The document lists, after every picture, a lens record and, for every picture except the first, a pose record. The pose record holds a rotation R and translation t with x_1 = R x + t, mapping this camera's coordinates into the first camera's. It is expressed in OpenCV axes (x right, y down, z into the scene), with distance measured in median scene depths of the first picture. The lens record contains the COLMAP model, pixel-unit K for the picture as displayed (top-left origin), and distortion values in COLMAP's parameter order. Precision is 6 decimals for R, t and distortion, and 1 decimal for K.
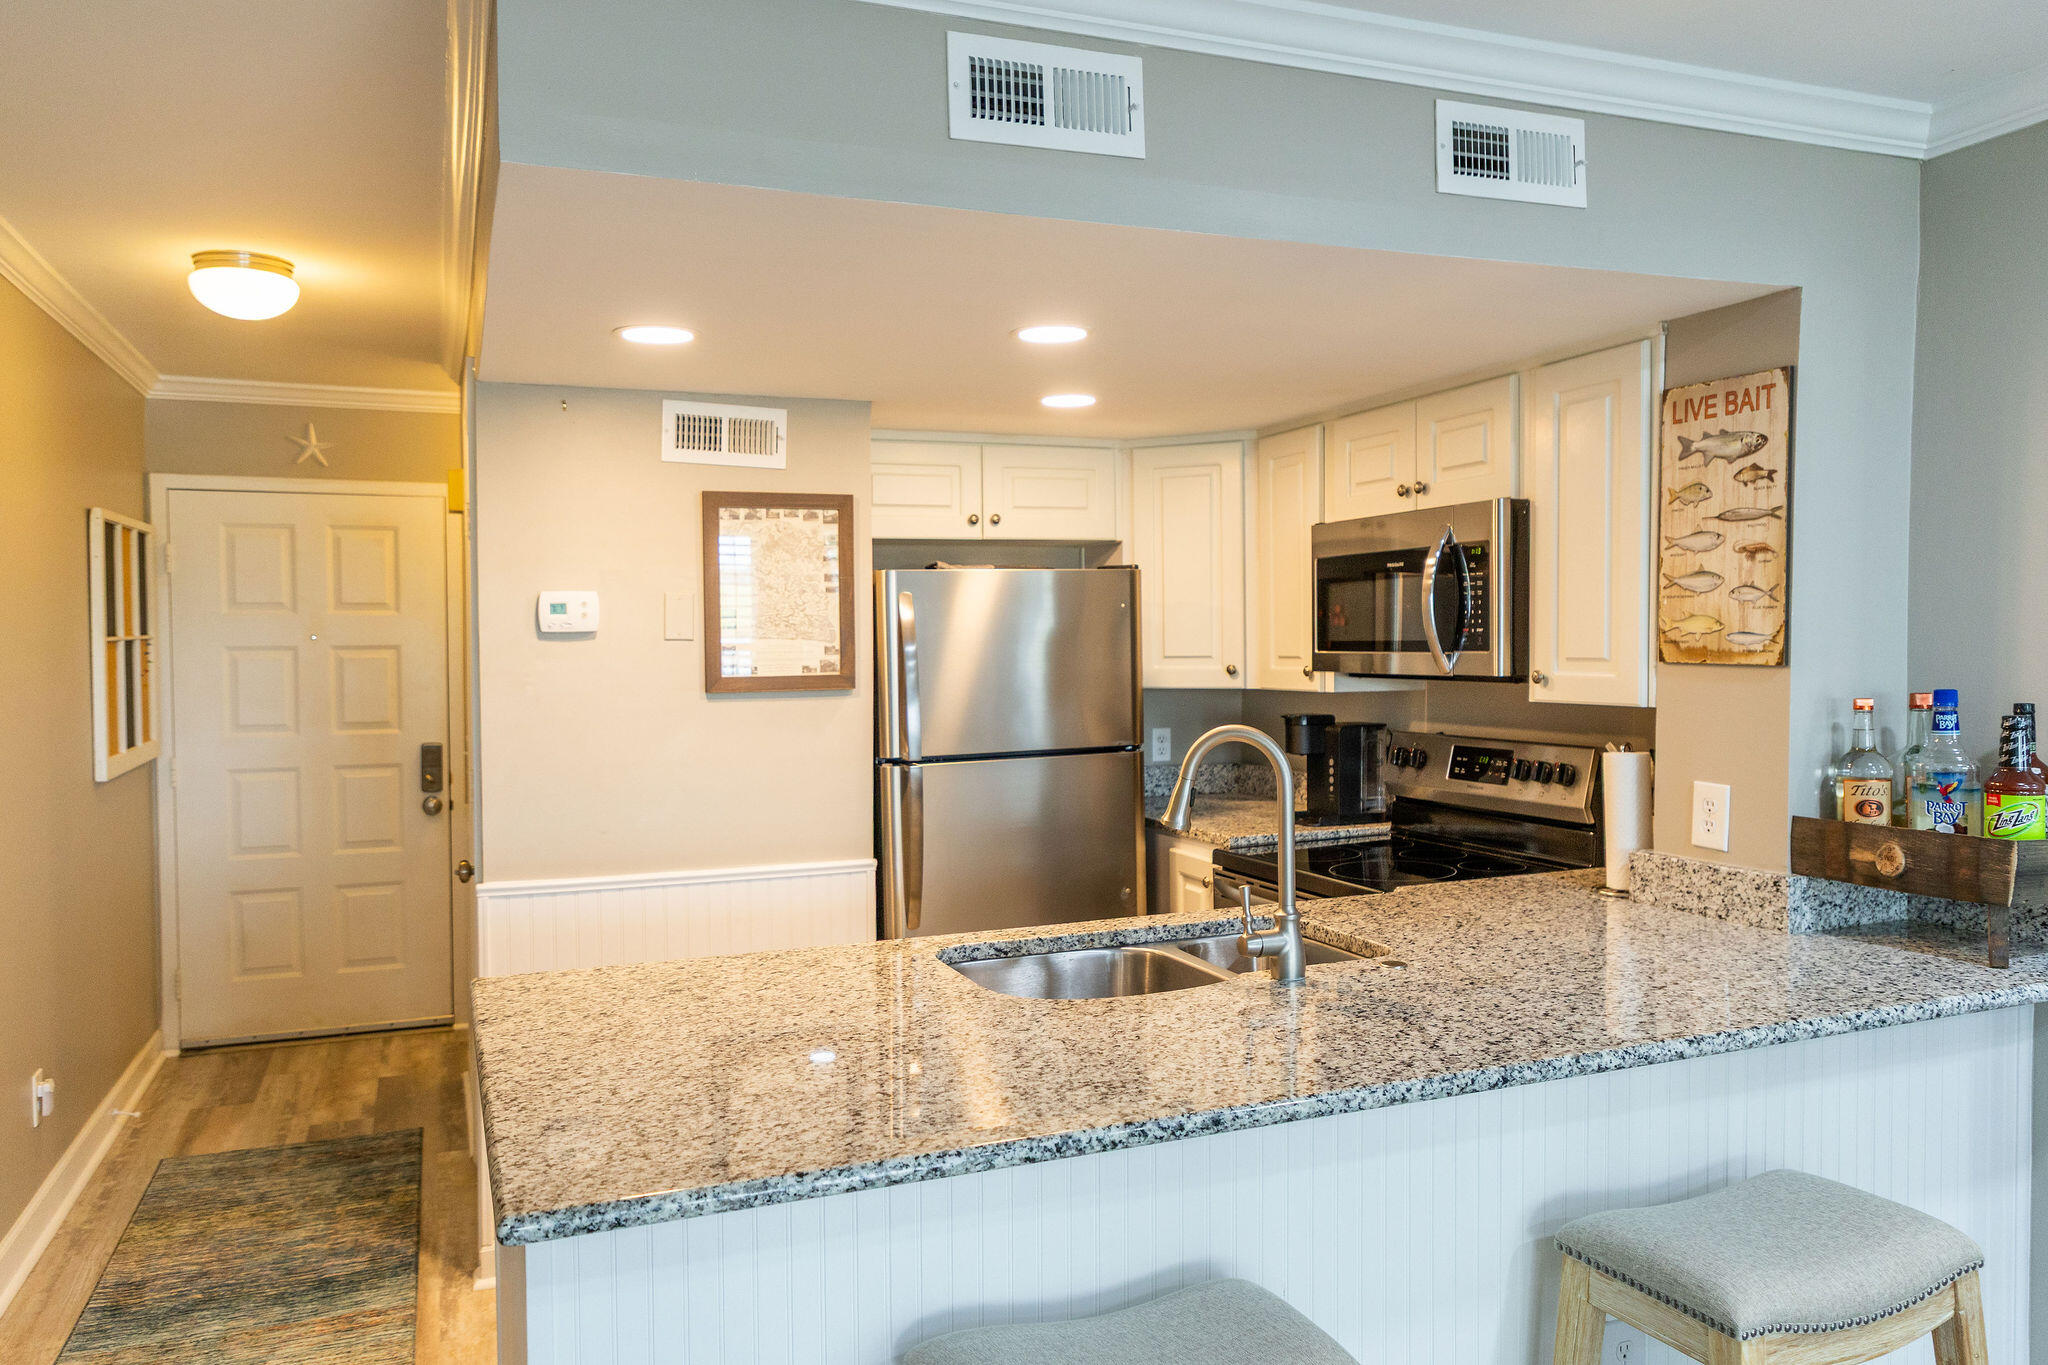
lens RADIAL K [[1465.5, 0, 1024.0], [0, 1465.5, 682.5], [0, 0, 1]] dist [0.003298, 0.002719]
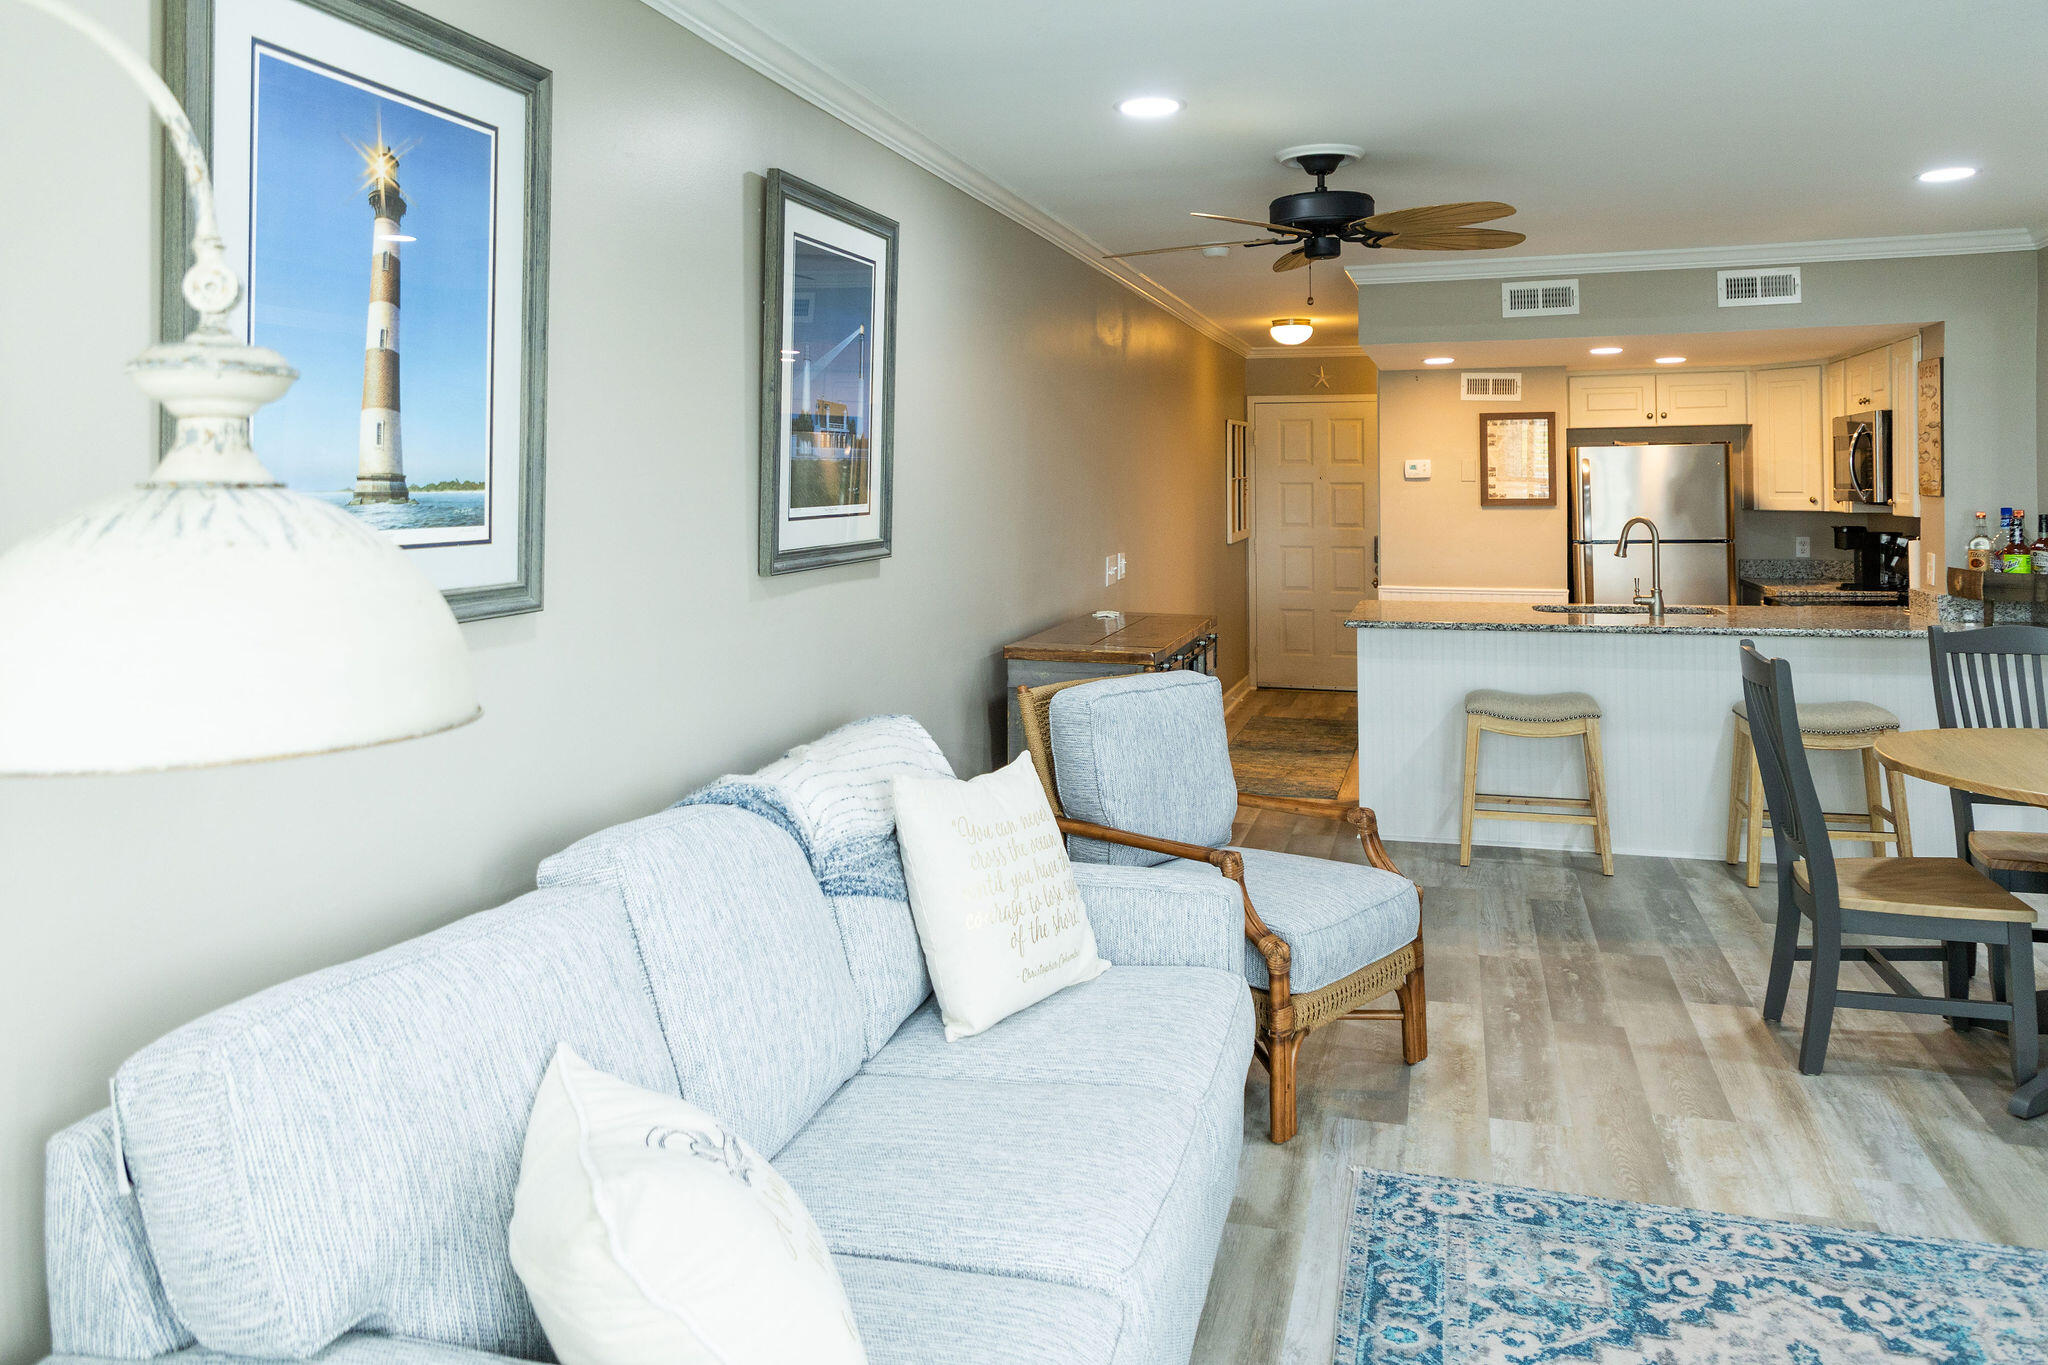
lens RADIAL K [[1436.1, 0, 1017.5], [0, 1436.1, 456.5], [0, 0, 1]] dist [0.006084, -0.001503]
pose [[0.782916, -0.006177, -0.622096, 0.683322], [-0.020209, 0.999171, -0.035354, 0.027831], [0.621799, 0.040251, 0.782142, -1.310563]]
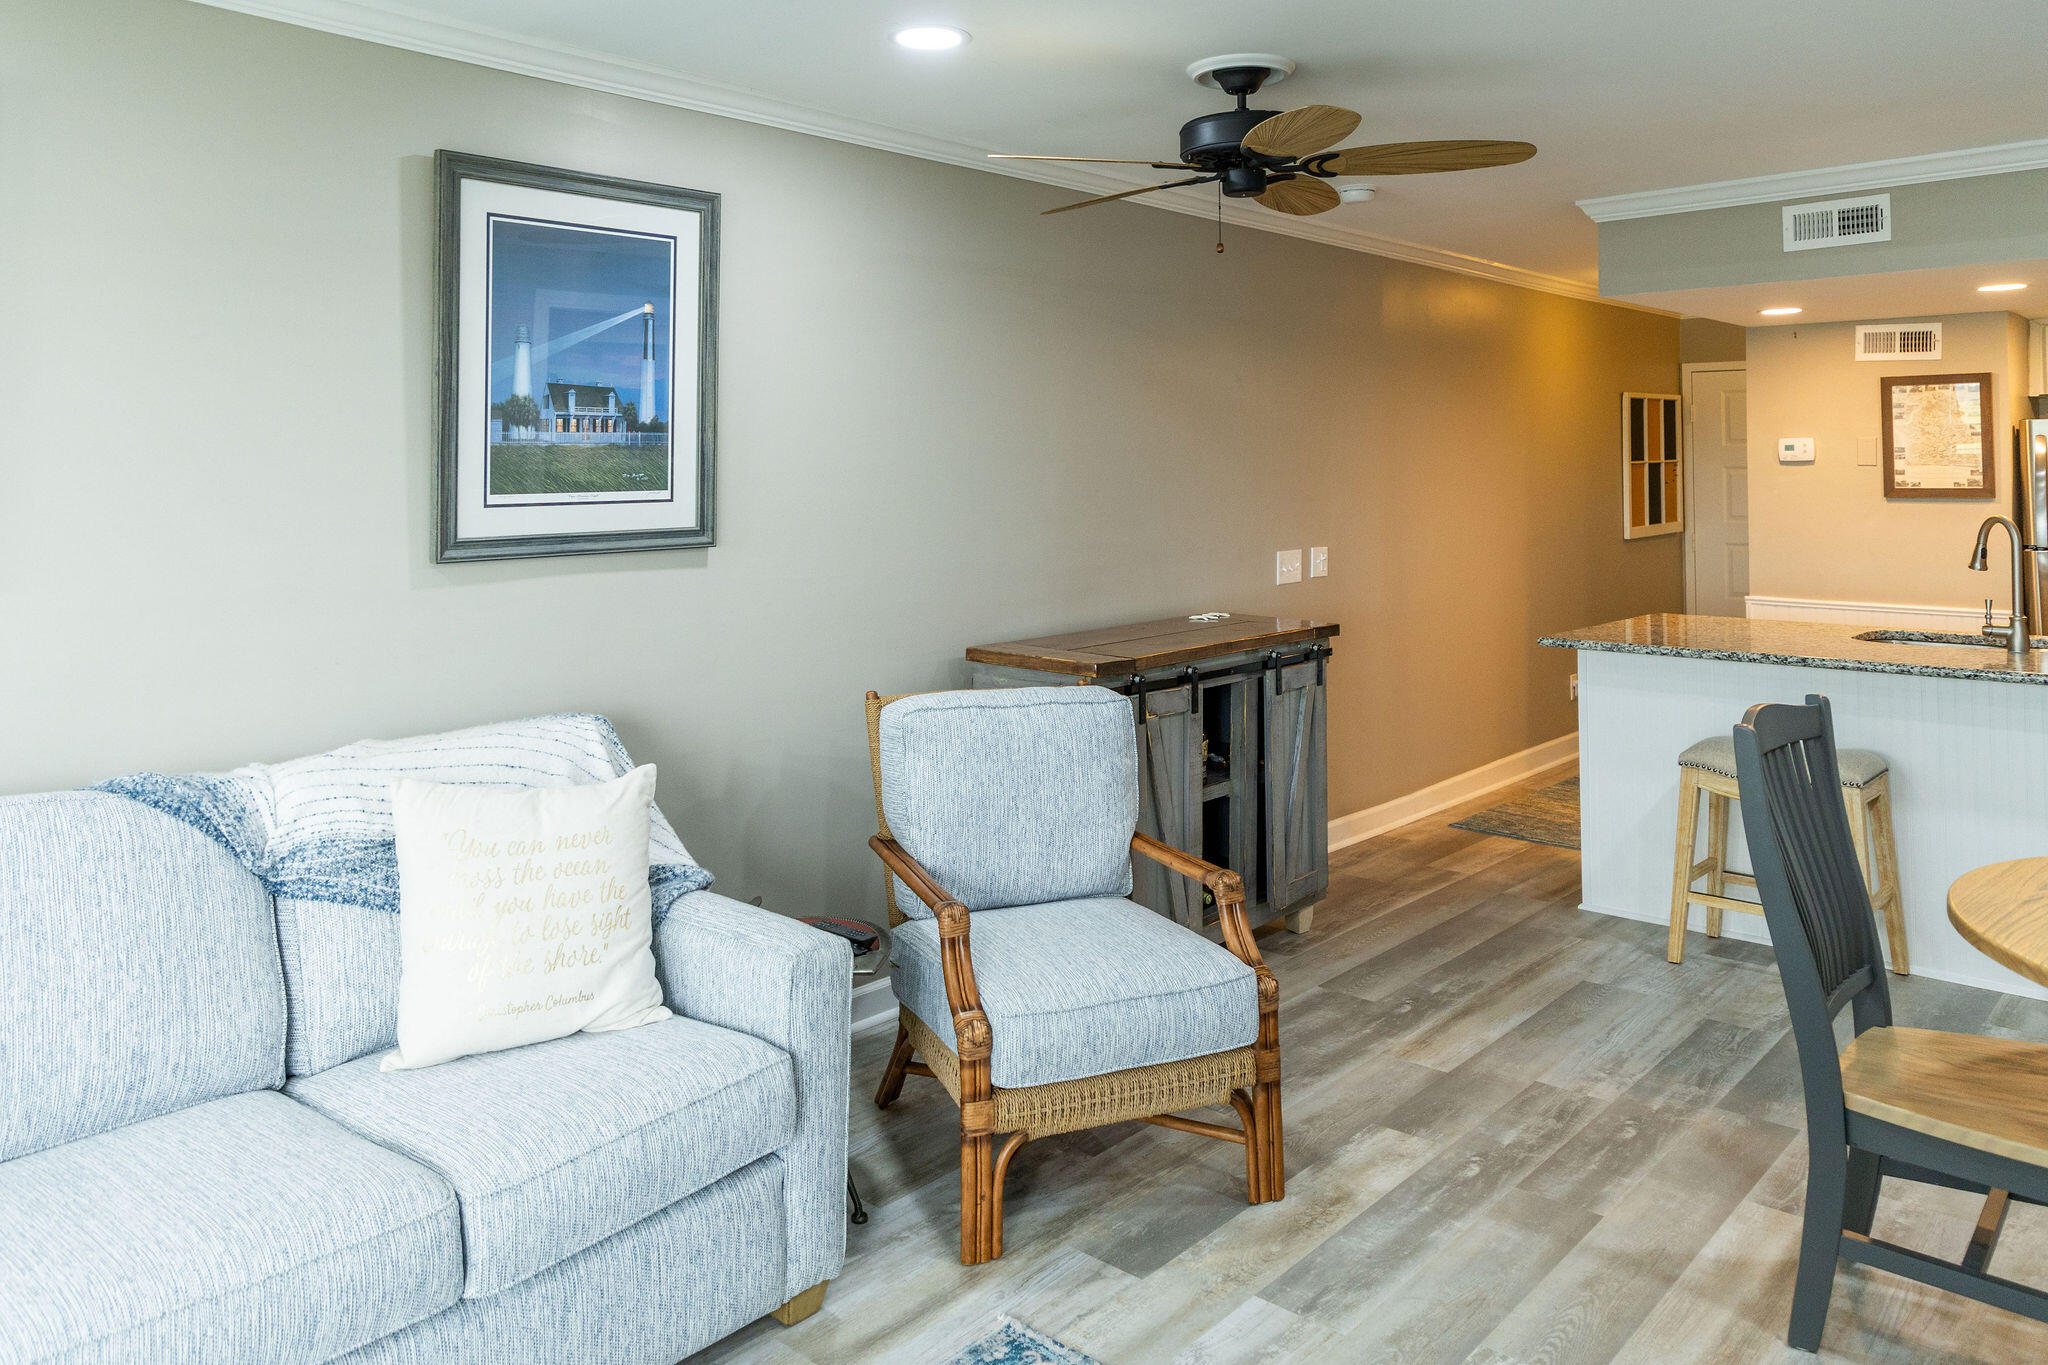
lens RADIAL K [[1428.9, 0, 1025.3], [0, 1428.9, 436.0], [0, 0, 1]] dist [0.004905, 0.003407]
pose [[0.444038, -0.013029, -0.895913, 0.975296], [-0.025865, 0.999291, -0.027352, 0.008844], [0.895634, 0.035318, 0.443387, -0.724761]]
